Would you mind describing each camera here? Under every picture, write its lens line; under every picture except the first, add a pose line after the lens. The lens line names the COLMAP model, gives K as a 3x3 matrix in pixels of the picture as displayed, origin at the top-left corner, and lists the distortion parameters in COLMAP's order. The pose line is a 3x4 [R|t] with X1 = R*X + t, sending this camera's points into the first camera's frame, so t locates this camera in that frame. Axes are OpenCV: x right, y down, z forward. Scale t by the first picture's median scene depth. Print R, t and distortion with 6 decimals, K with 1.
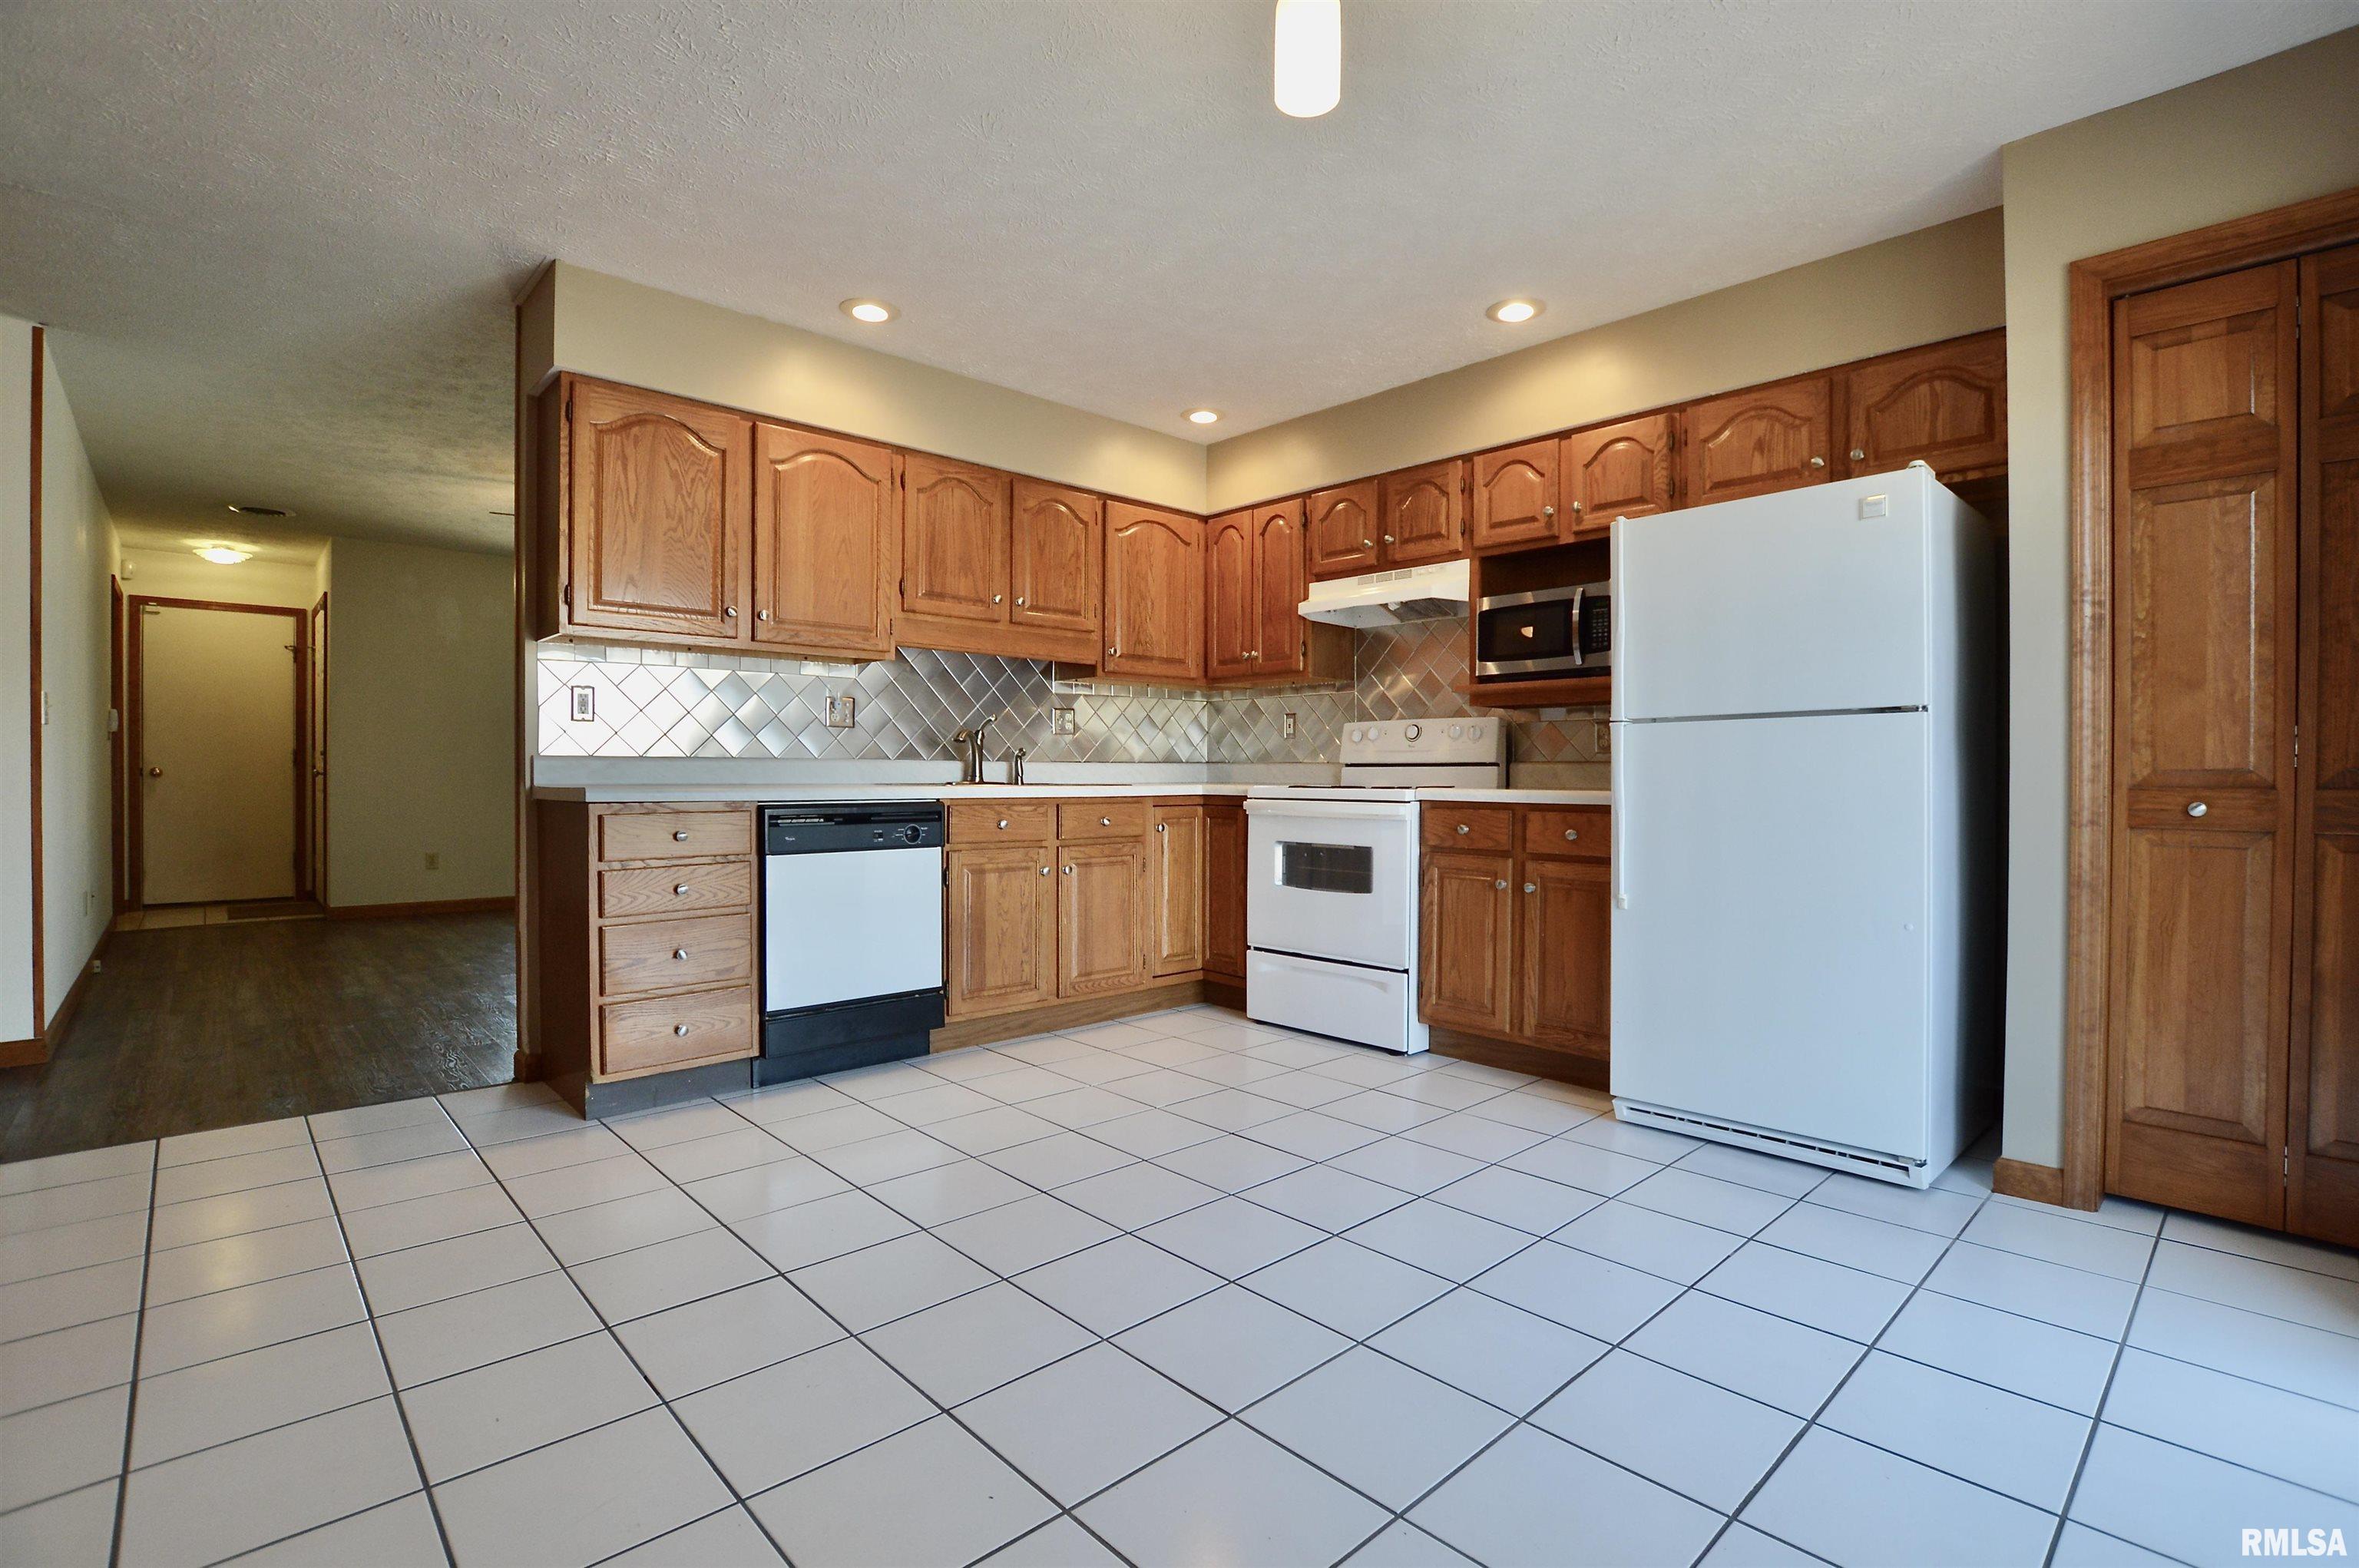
lens RADIAL K [[1078.8, 0, 1187.0], [0, 1078.8, 777.5], [0, 0, 1]] dist [-0.031218, 0.004979]
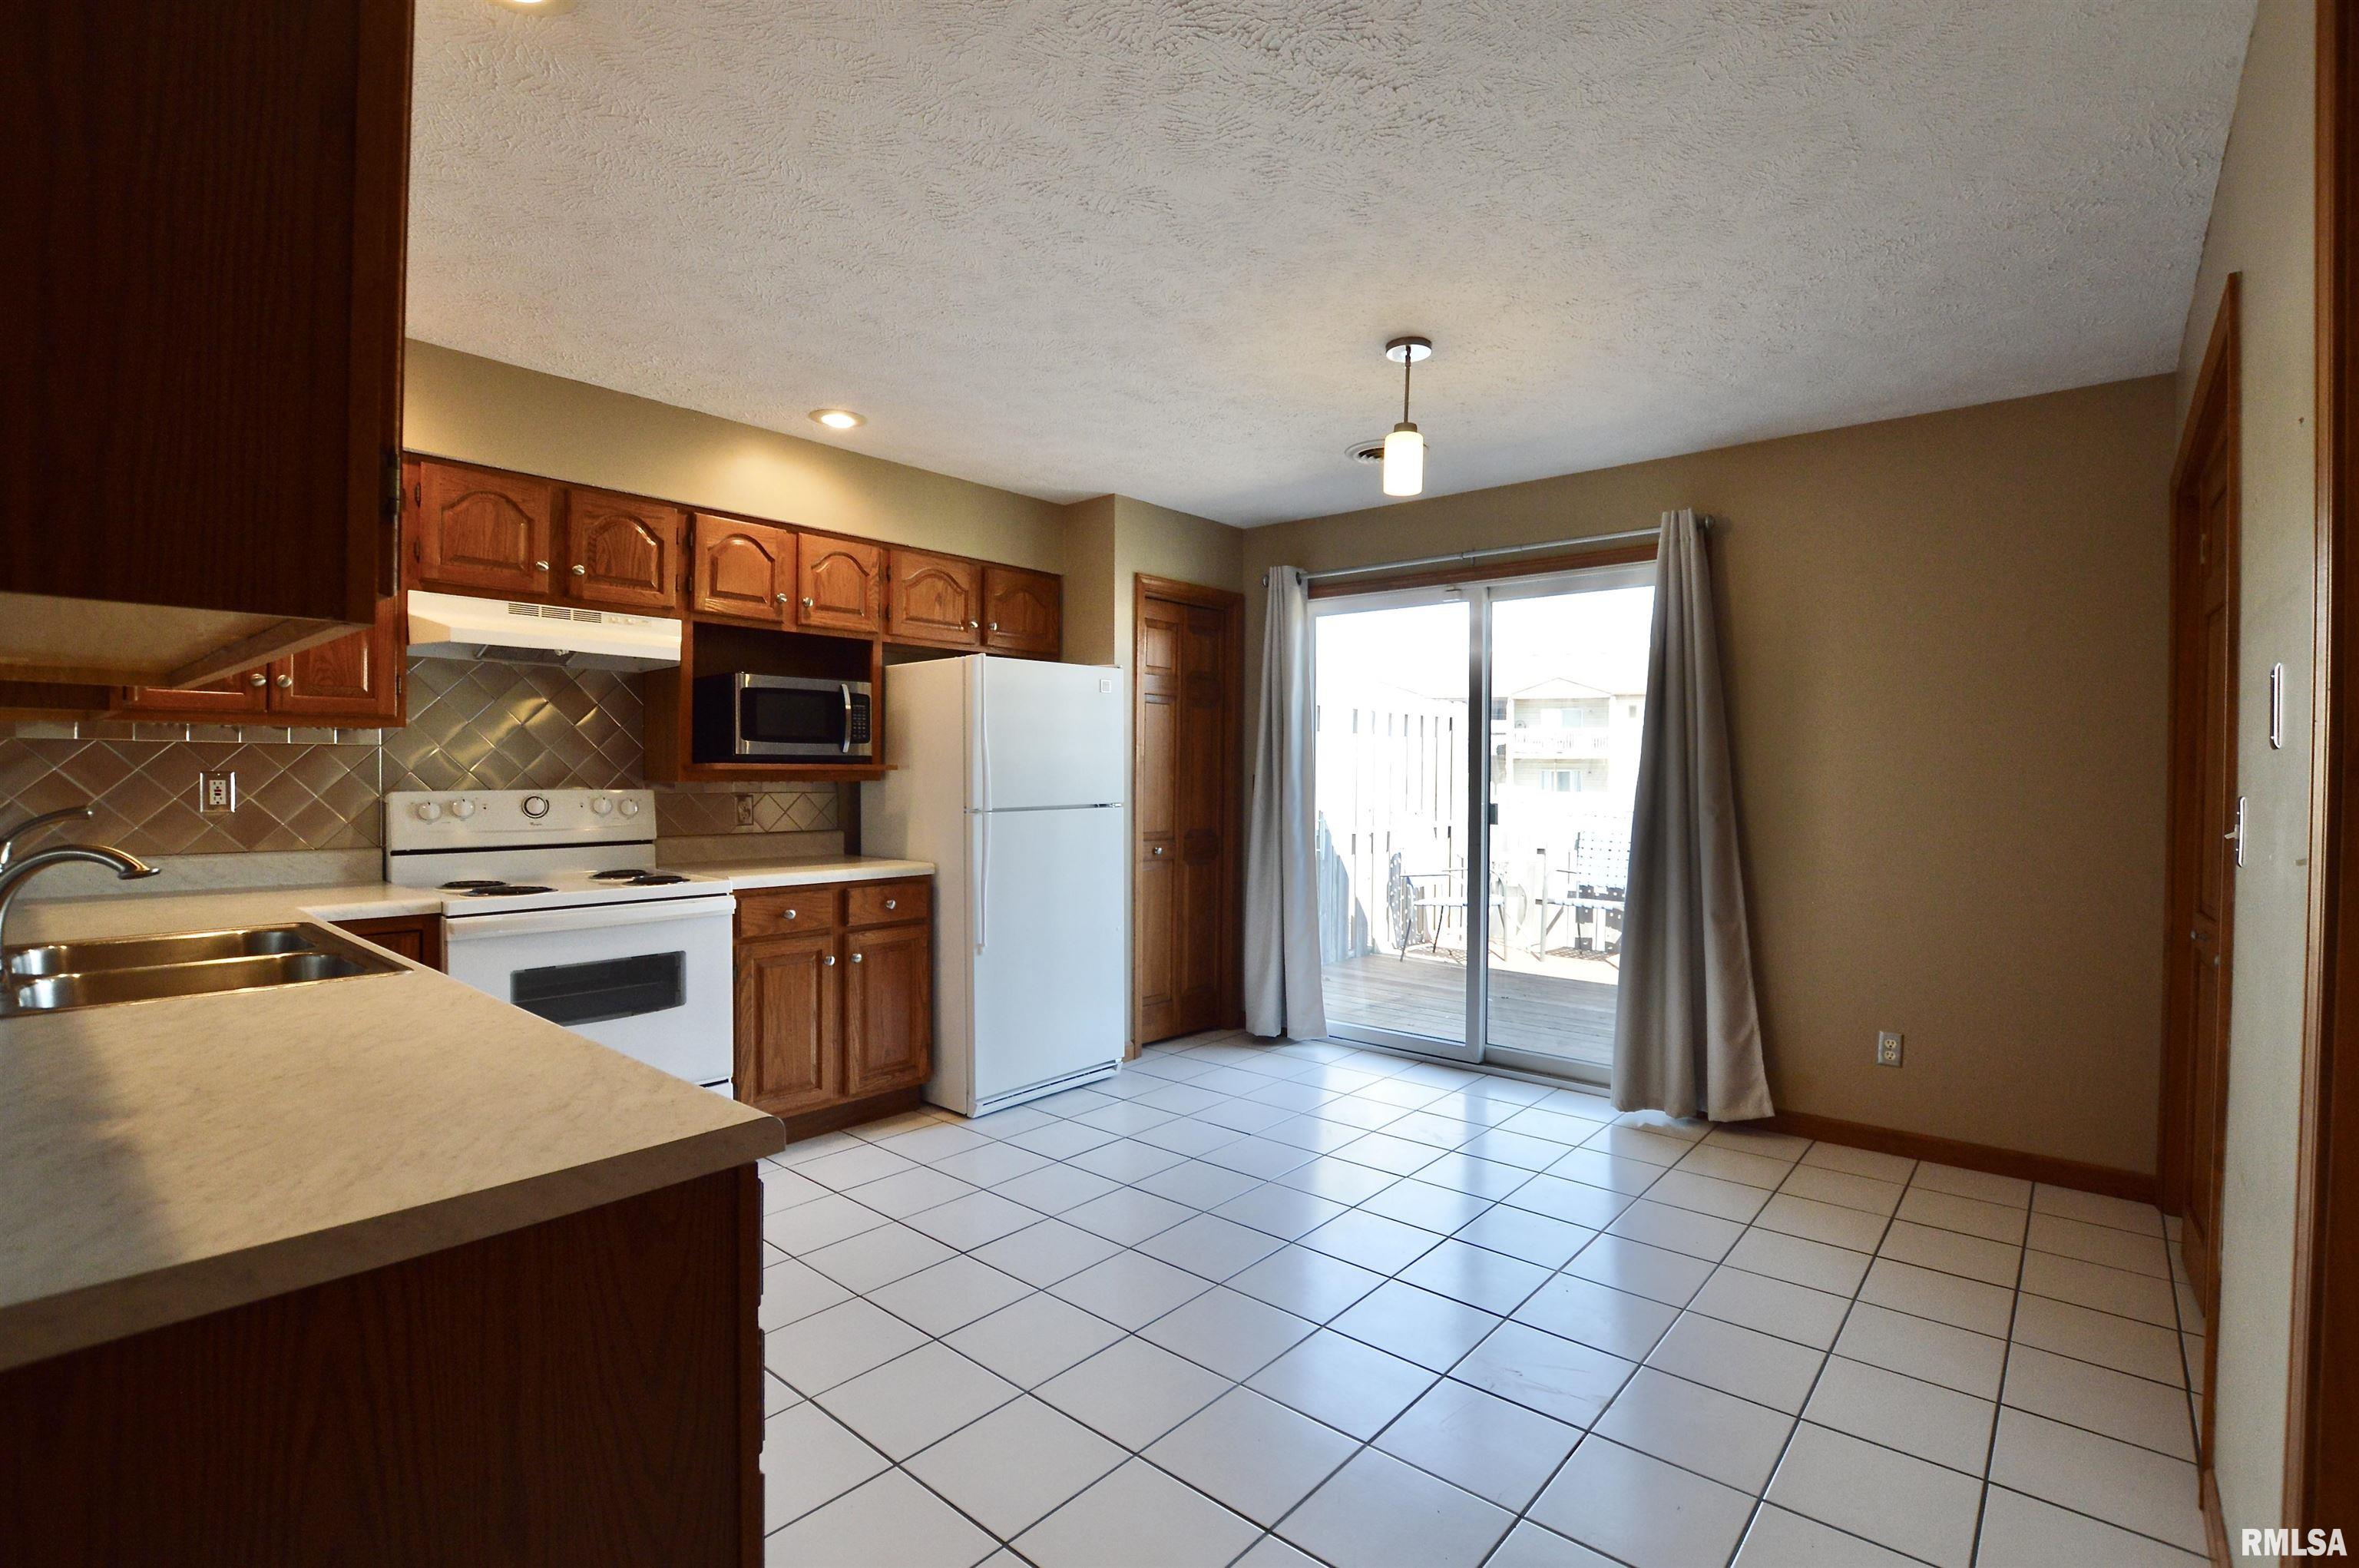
lens RADIAL K [[1078.8, 0, 1193.6], [0, 1078.8, 771.8], [0, 0, 1]] dist [-0.031218, 0.004979]
pose [[-0.104241, -0.005841, 0.994535, -0.855355], [-0.002109, 0.999982, 0.005652, -0.099678], [-0.994550, -0.001508, -0.104252, 0.820891]]
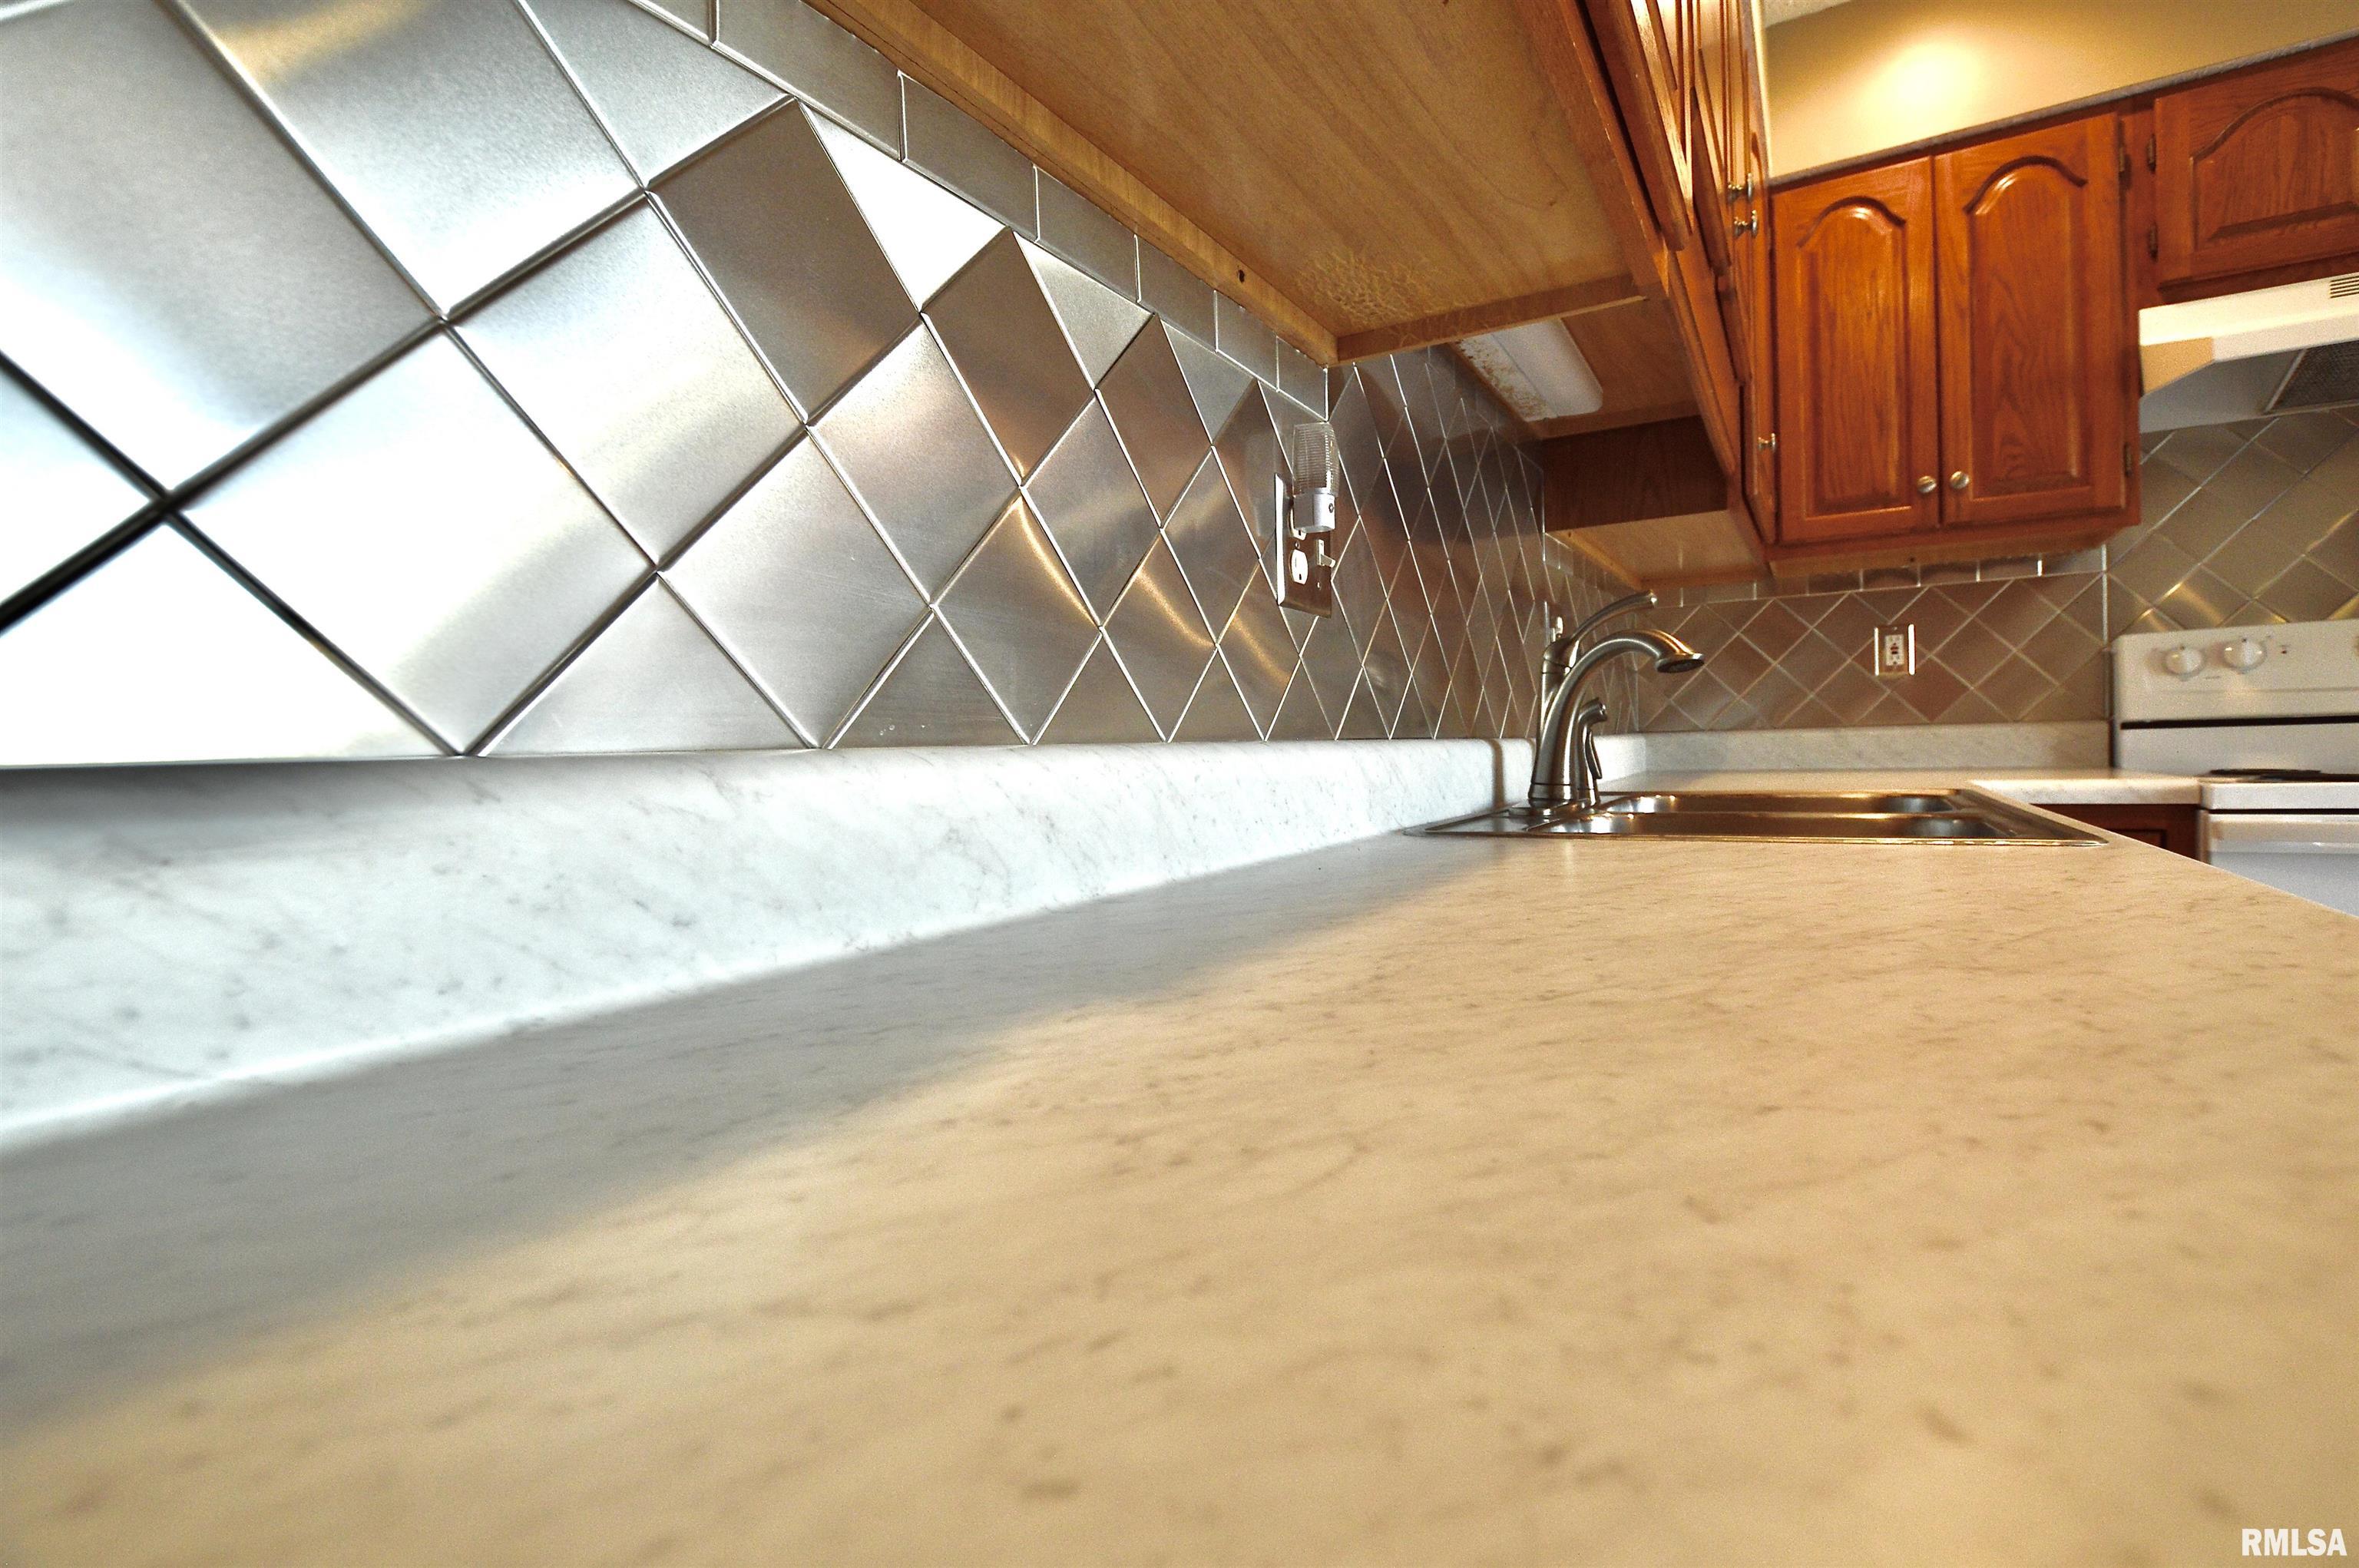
lens RADIAL K [[1078.8, 0, 1185.9], [0, 1078.8, 776.3], [0, 0, 1]] dist [-0.031218, 0.004979]
pose [[0.957341, -0.047516, 0.285027, -0.545370], [0.039291, 0.998632, 0.034508, -0.029880], [-0.286277, -0.021837, 0.957898, 0.994884]]
